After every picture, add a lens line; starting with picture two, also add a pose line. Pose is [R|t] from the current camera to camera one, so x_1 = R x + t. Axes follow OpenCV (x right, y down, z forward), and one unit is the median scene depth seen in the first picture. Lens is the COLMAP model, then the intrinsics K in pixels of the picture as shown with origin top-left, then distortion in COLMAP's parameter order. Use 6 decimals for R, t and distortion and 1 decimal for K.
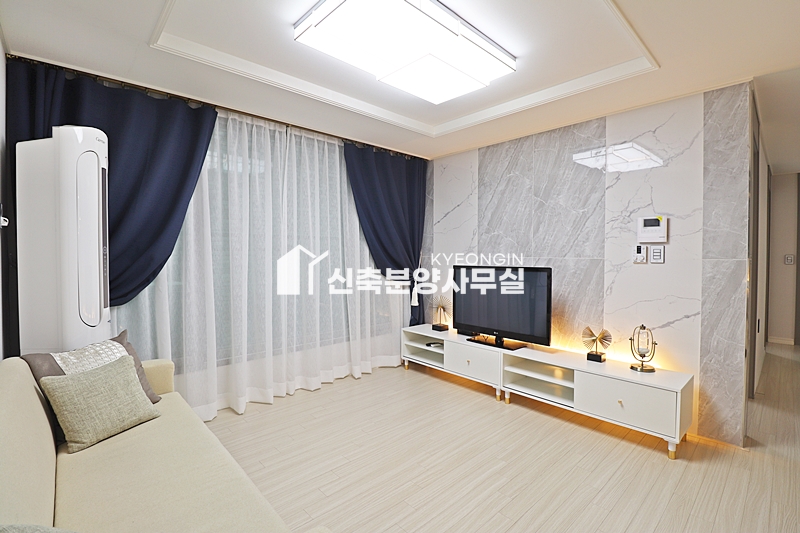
lens RADIAL K [[367.2, 0, 398.1], [0, 367.2, 262.6], [0, 0, 1]] dist [-0.000646, -0.000317]
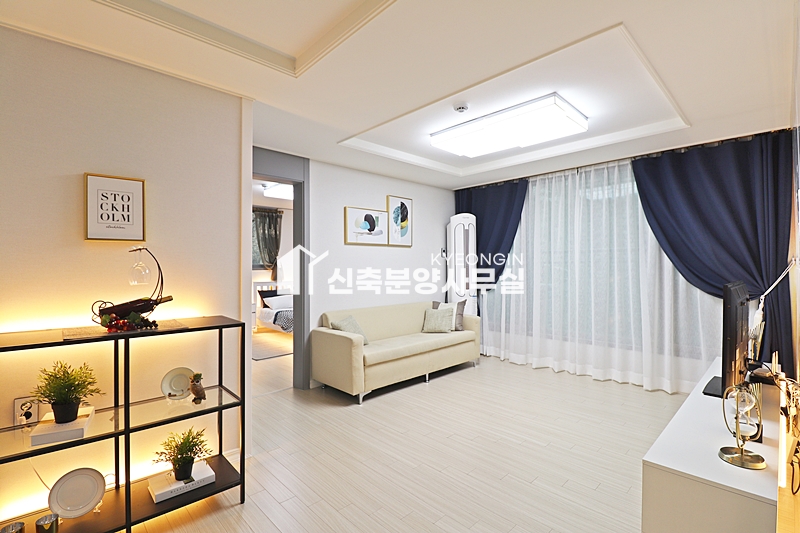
lens RADIAL K [[371.7, 0, 402.0], [0, 371.7, 263.8], [0, 0, 1]] dist [-0.004337, -0.001418]
pose [[0.024308, -0.010053, -0.999654, 1.078883], [-0.019578, 0.999753, -0.010530, -0.004533], [0.999513, 0.019827, 0.024105, 0.377669]]
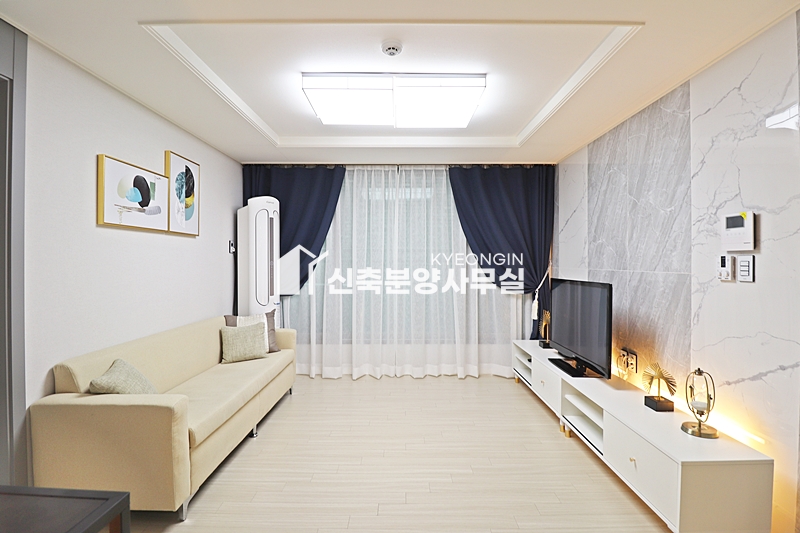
lens RADIAL K [[371.7, 0, 402.0], [0, 371.7, 263.8], [0, 0, 1]] dist [-0.004337, -0.001418]
pose [[0.734981, 0.001175, -0.678086, 0.629022], [-0.014894, 0.999785, -0.014412, -0.011056], [0.677924, 0.020692, 0.734841, 0.073608]]
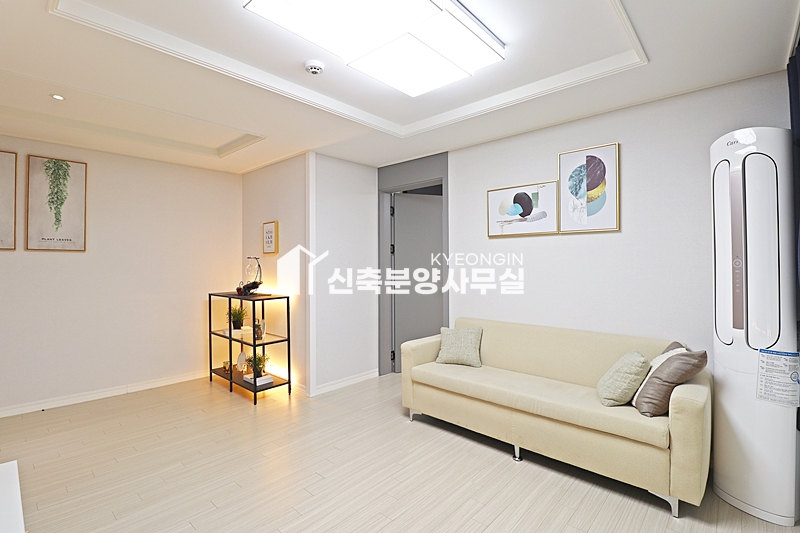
lens RADIAL K [[383.3, 0, 397.4], [0, 383.3, 262.8], [0, 0, 1]] dist [-0.004277, -0.000589]
pose [[-0.997240, 0.000622, -0.074249, 0.060591], [-0.001068, 0.999741, 0.022722, -0.039937], [0.074244, 0.022739, -0.996981, 1.307241]]
